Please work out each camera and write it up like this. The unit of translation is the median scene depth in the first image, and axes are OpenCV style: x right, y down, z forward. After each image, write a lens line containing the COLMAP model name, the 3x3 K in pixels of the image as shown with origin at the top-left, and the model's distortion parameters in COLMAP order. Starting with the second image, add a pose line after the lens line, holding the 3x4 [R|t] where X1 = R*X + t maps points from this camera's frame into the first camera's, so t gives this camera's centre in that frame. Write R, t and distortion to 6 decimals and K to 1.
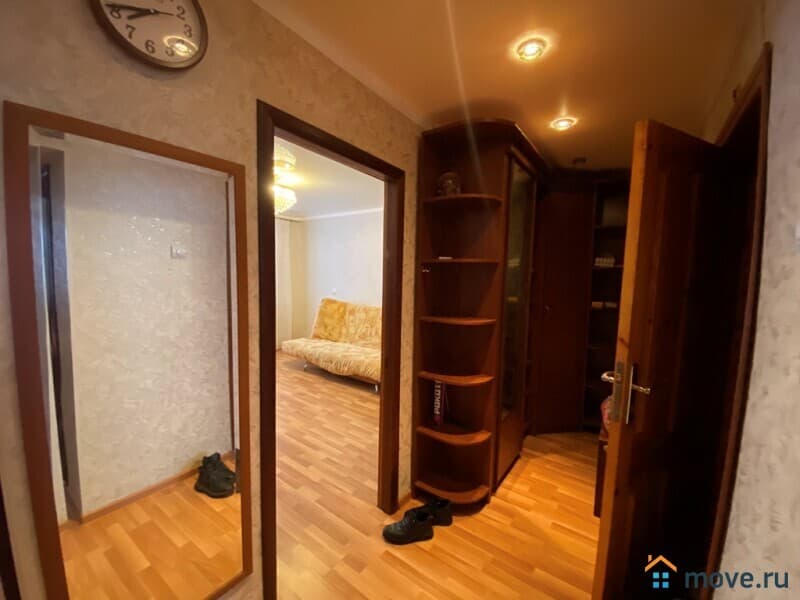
lens RADIAL K [[320.0, 0, 400.0], [0, 320.0, 300.0], [0, 0, 1]] dist [0.030019, -0.025839]
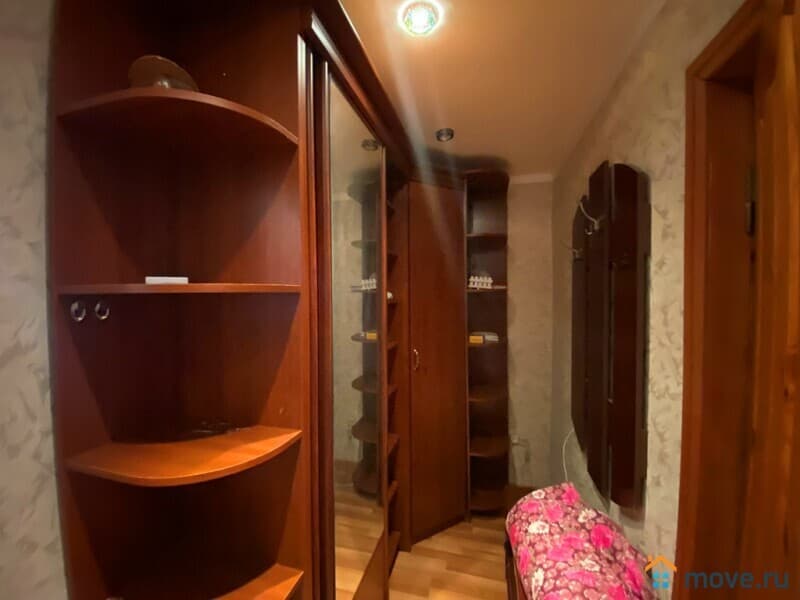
lens RADIAL K [[320.0, 0, 400.0], [0, 320.0, 300.0], [0, 0, 1]] dist [0.030019, -0.025839]
pose [[0.928773, -0.036862, 0.368812, 0.195131], [0.058477, 0.997153, -0.047599, -0.054681], [-0.366007, 0.065775, 0.928285, 0.402054]]
